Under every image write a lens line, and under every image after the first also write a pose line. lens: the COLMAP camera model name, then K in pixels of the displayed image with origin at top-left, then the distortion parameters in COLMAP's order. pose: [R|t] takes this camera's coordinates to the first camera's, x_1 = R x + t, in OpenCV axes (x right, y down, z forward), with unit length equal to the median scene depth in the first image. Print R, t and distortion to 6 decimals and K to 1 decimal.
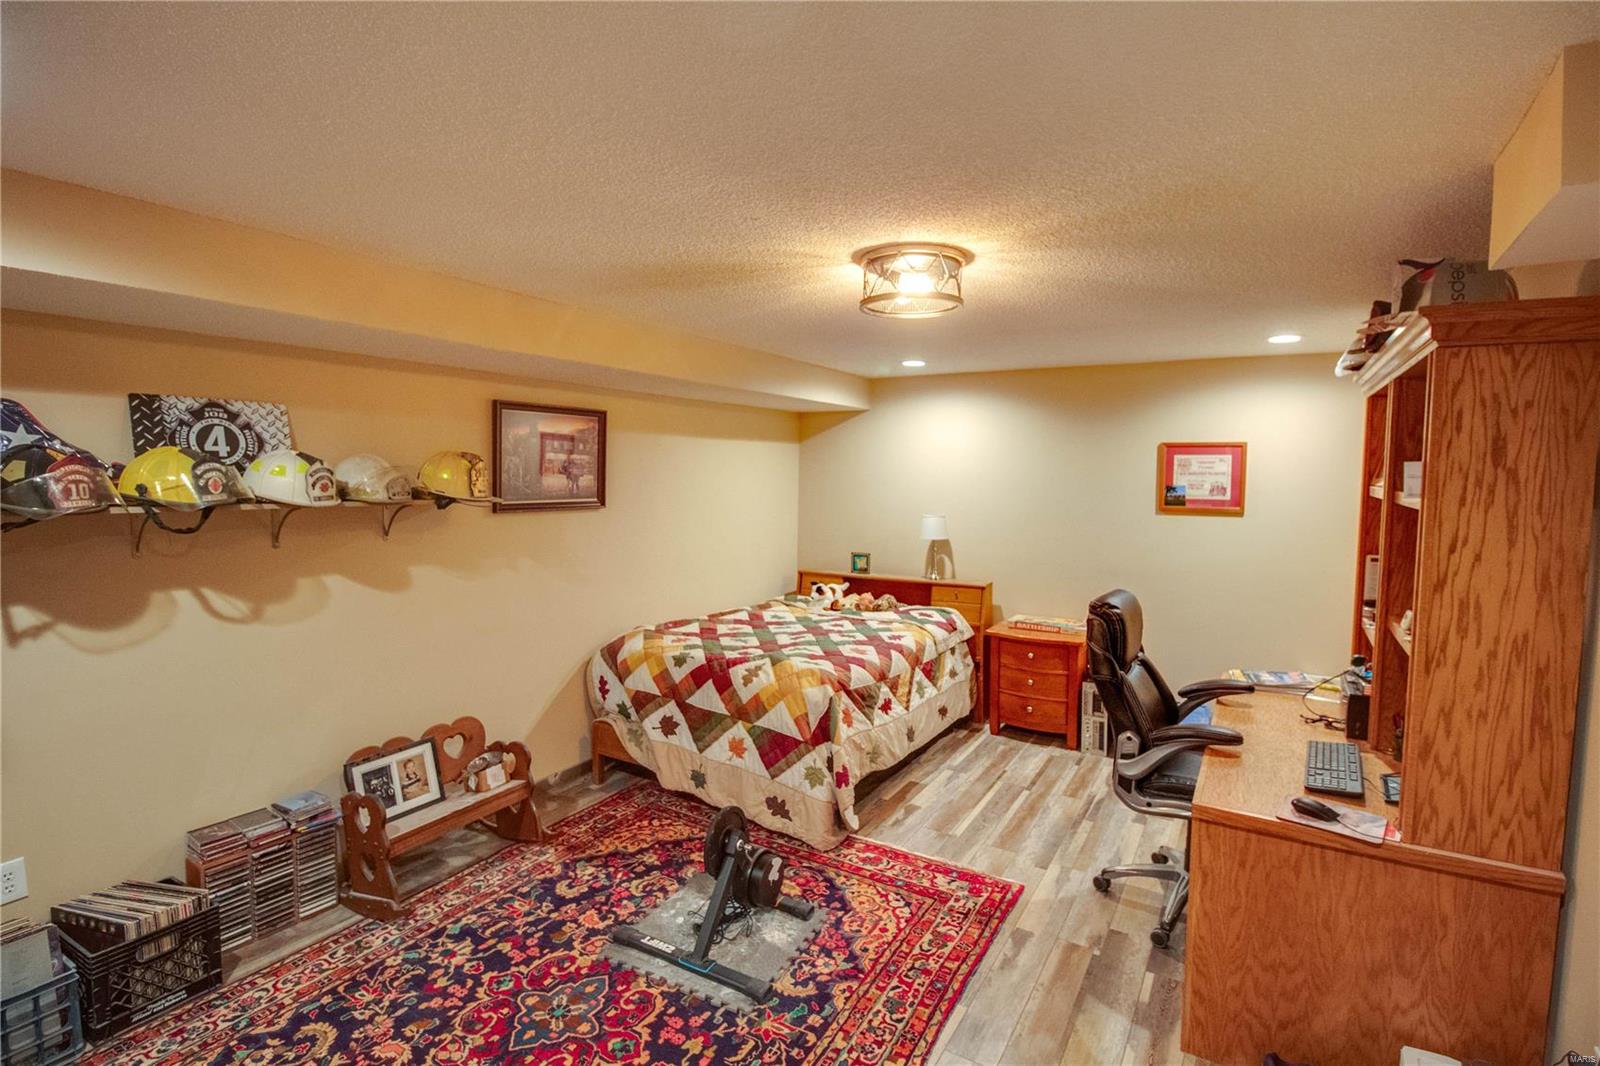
lens RADIAL K [[774.1, 0, 814.4], [0, 774.1, 528.6], [0, 0, 1]] dist [-0.001365, -0.007996]
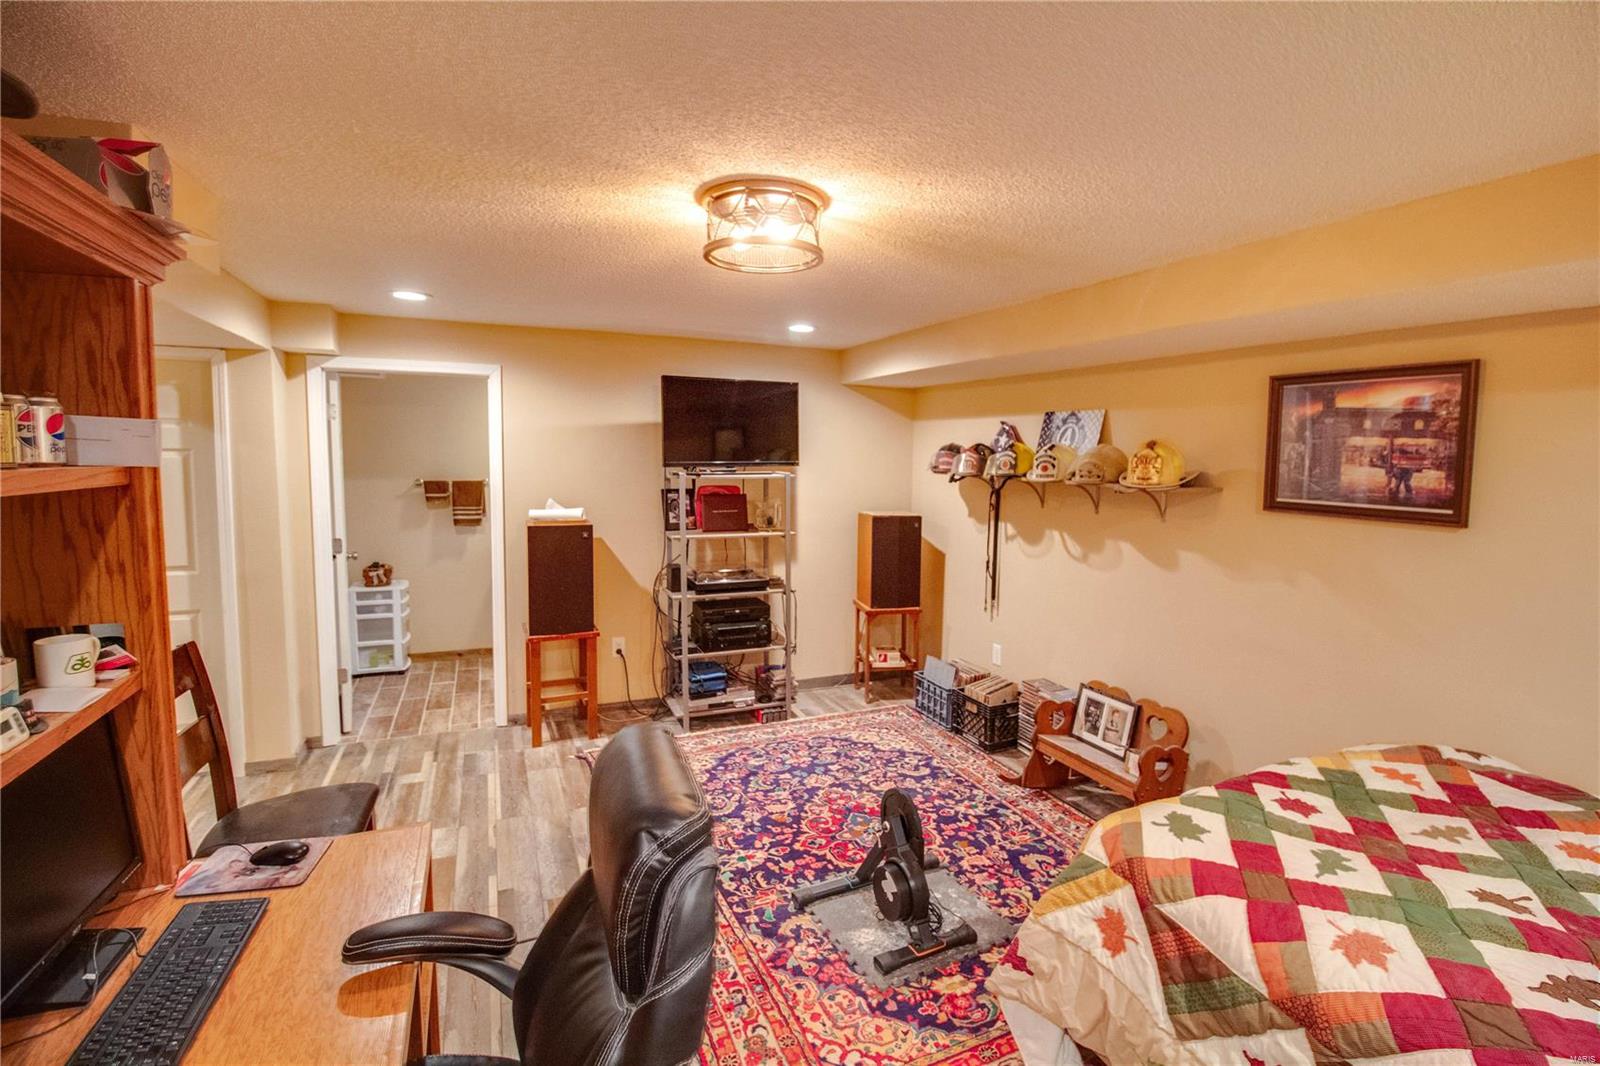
lens RADIAL K [[755.9, 0, 815.1], [0, 755.9, 524.5], [0, 0, 1]] dist [-0.005151, -0.002134]
pose [[-0.584382, 0.060316, -0.809234, 0.696116], [-0.082487, 0.987653, 0.133182, -0.094728], [0.807275, 0.144580, -0.572192, 1.373471]]
